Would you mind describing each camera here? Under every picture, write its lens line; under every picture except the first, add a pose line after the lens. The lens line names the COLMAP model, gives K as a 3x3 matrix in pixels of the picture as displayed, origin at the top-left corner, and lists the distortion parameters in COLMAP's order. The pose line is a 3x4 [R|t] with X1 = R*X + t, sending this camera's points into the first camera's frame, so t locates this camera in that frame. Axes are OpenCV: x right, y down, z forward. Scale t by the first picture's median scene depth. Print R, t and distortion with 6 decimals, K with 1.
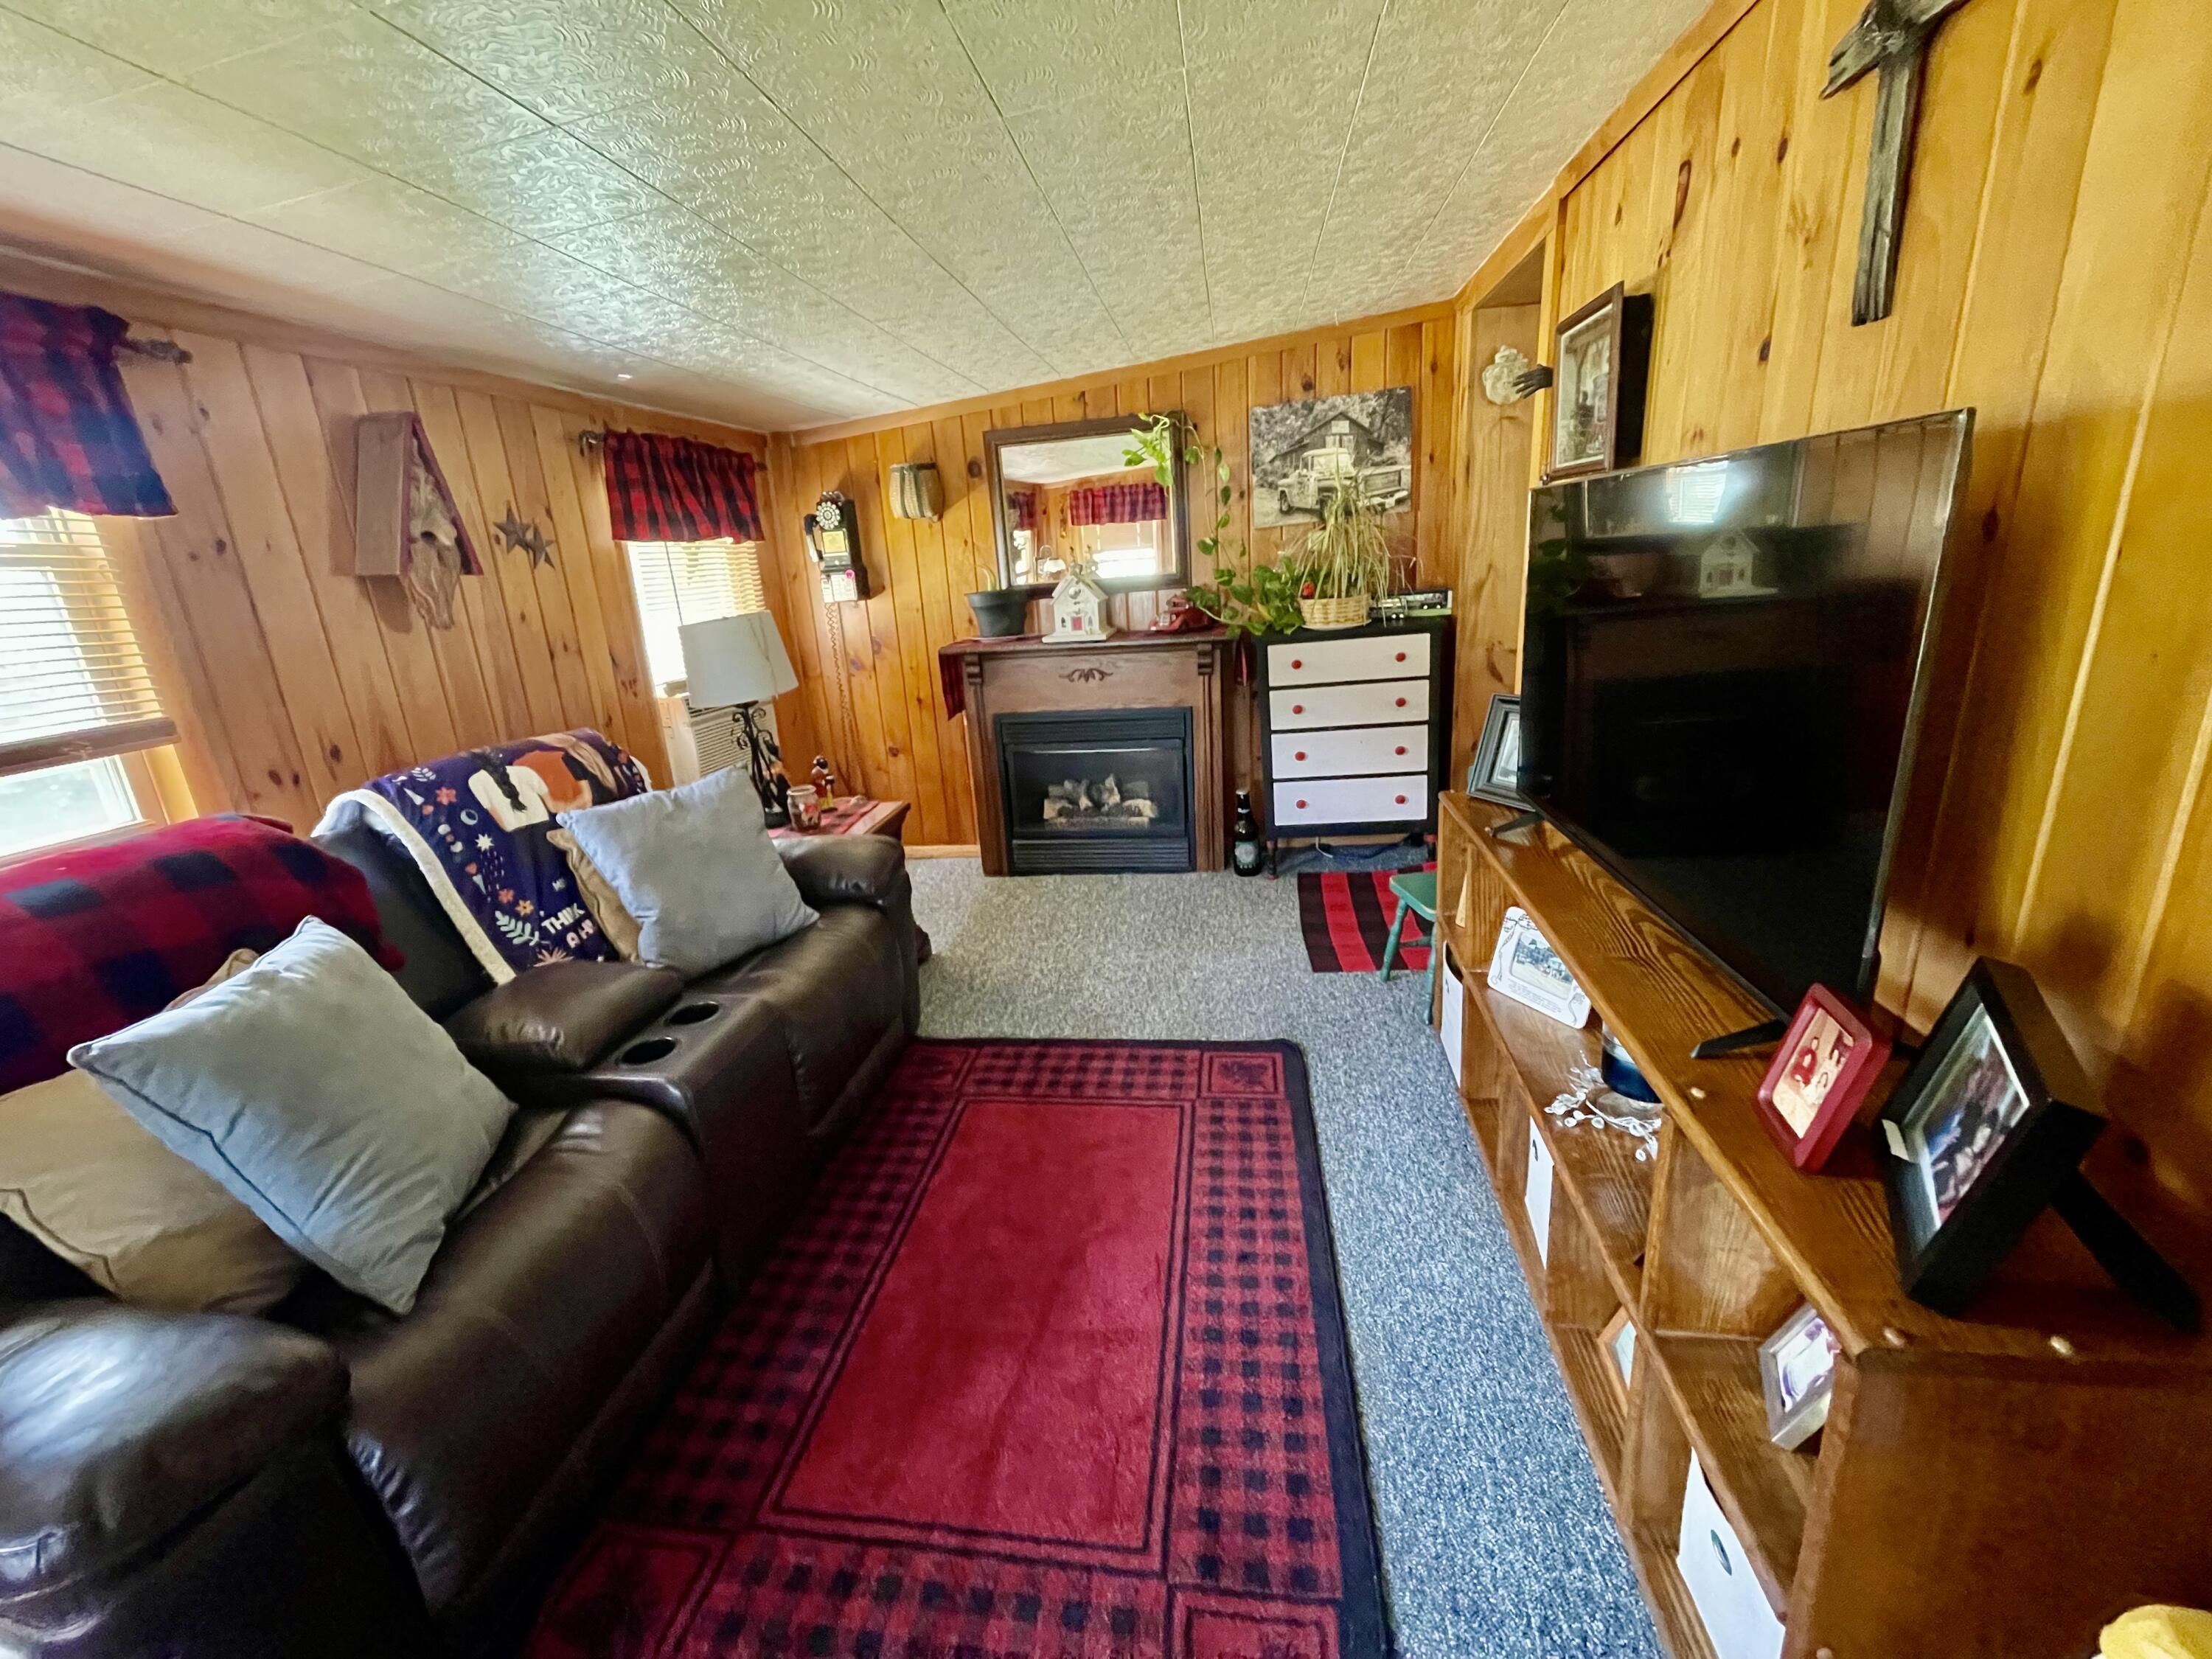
lens RADIAL K [[893.0, 0, 1079.4], [0, 893.0, 805.2], [0, 0, 1]] dist [0.002952, -0.001799]
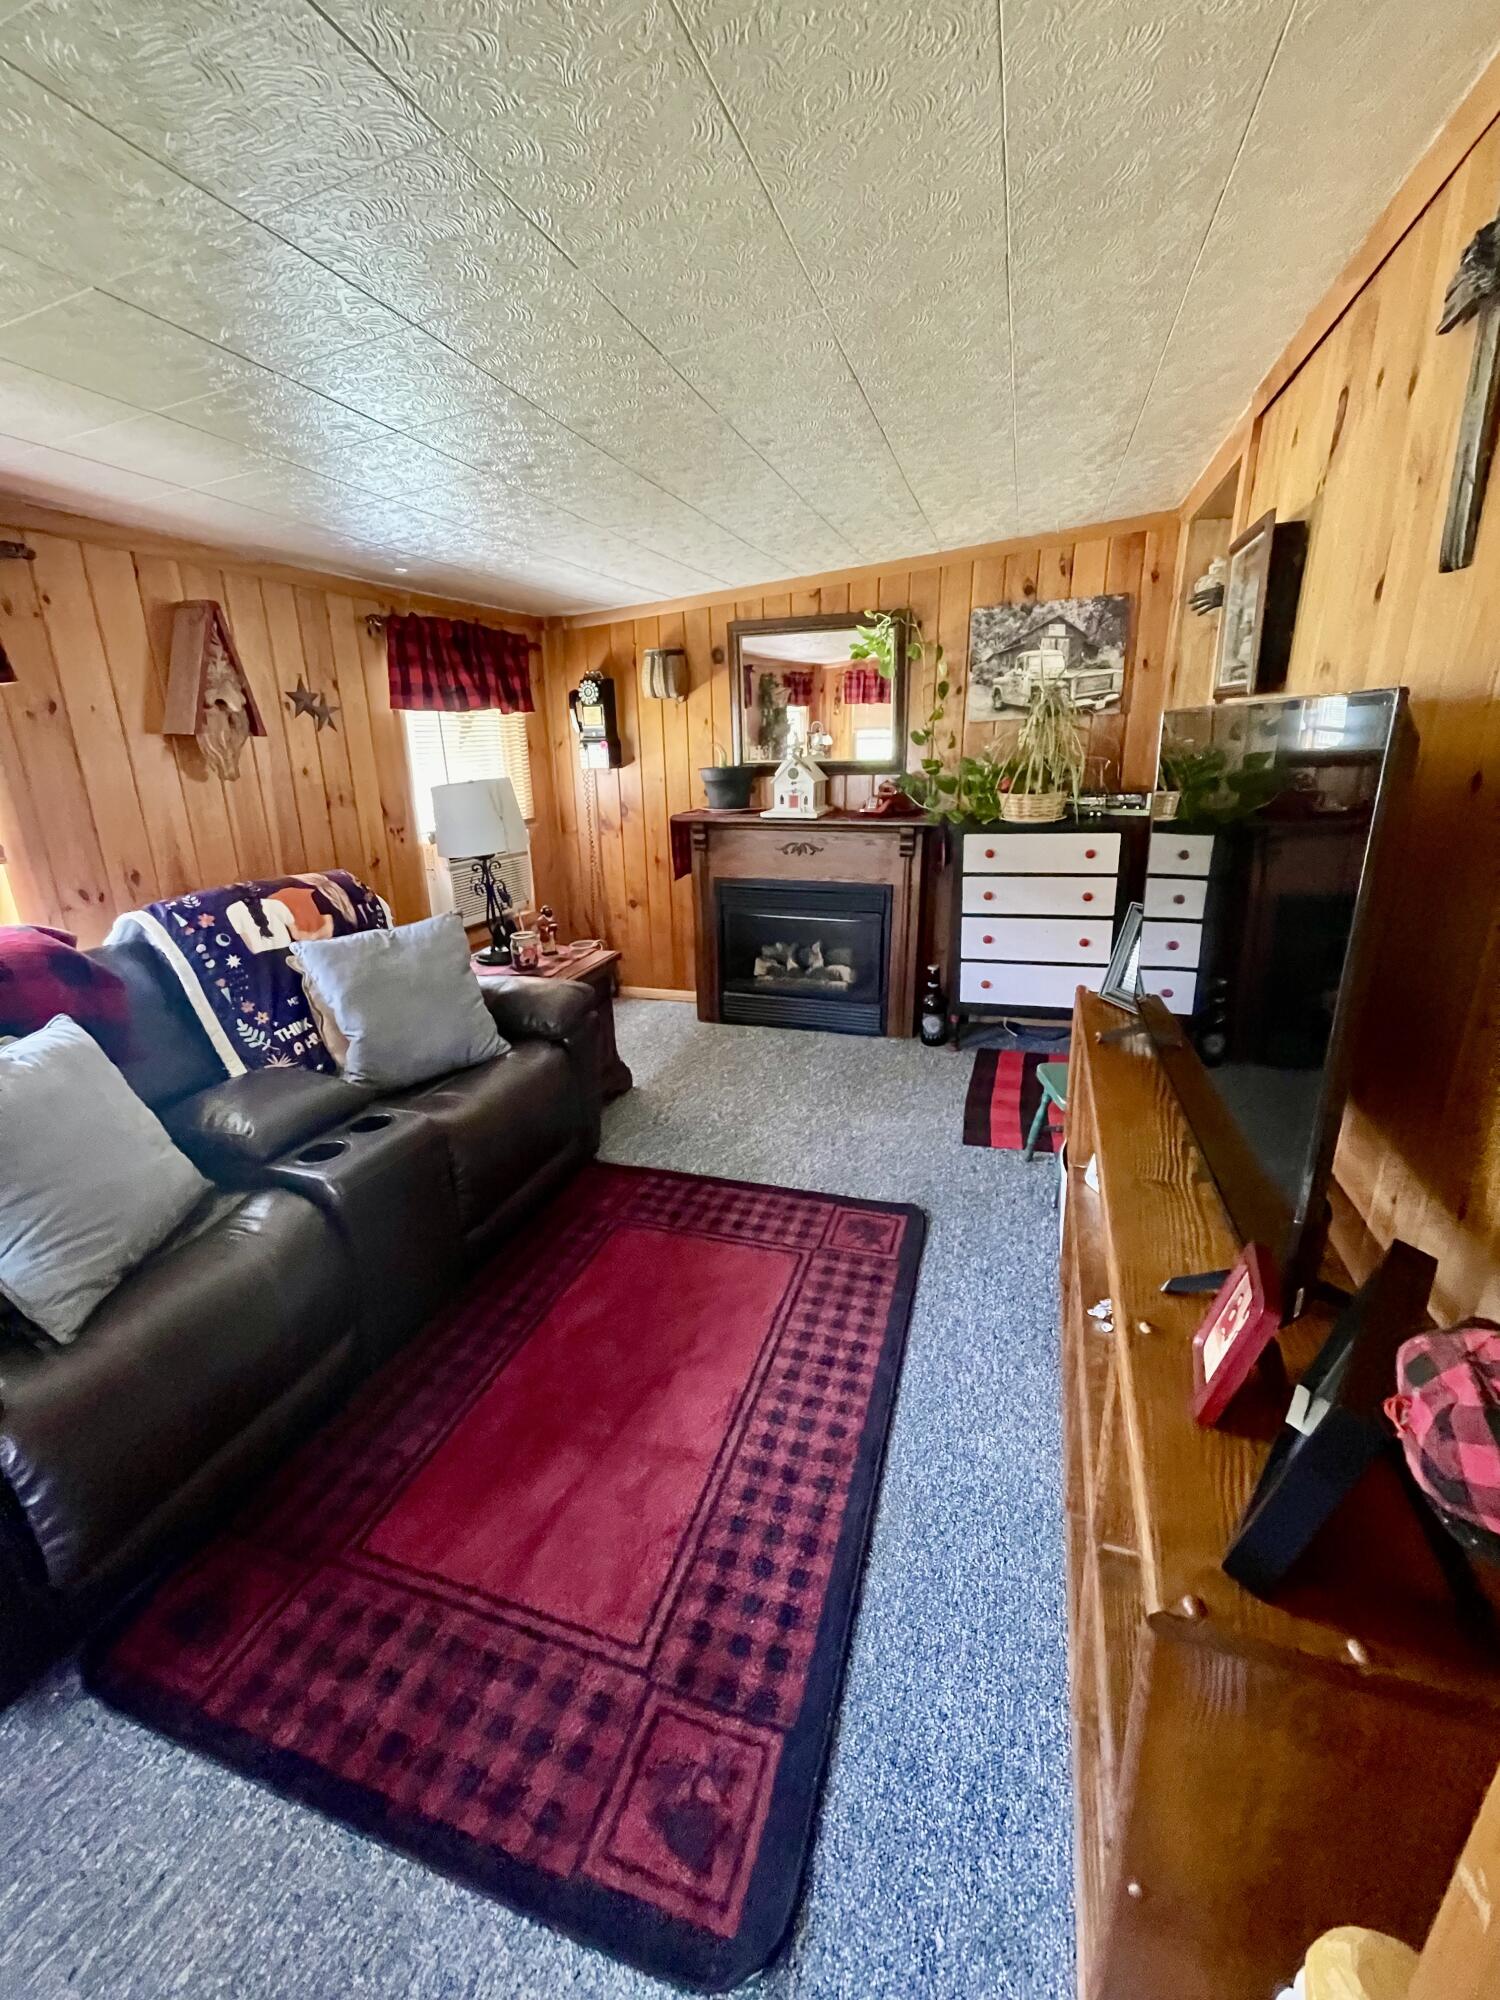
lens RADIAL K [[807.4, 0, 745.0], [0, 807.4, 966.3], [0, 0, 1]] dist [0.002952, -0.001799]
pose [[0.986864, 0.089165, -0.134717, 0.164880], [-0.086578, 0.995933, 0.024952, -0.038805], [0.136394, -0.012961, 0.990570, 0.009952]]
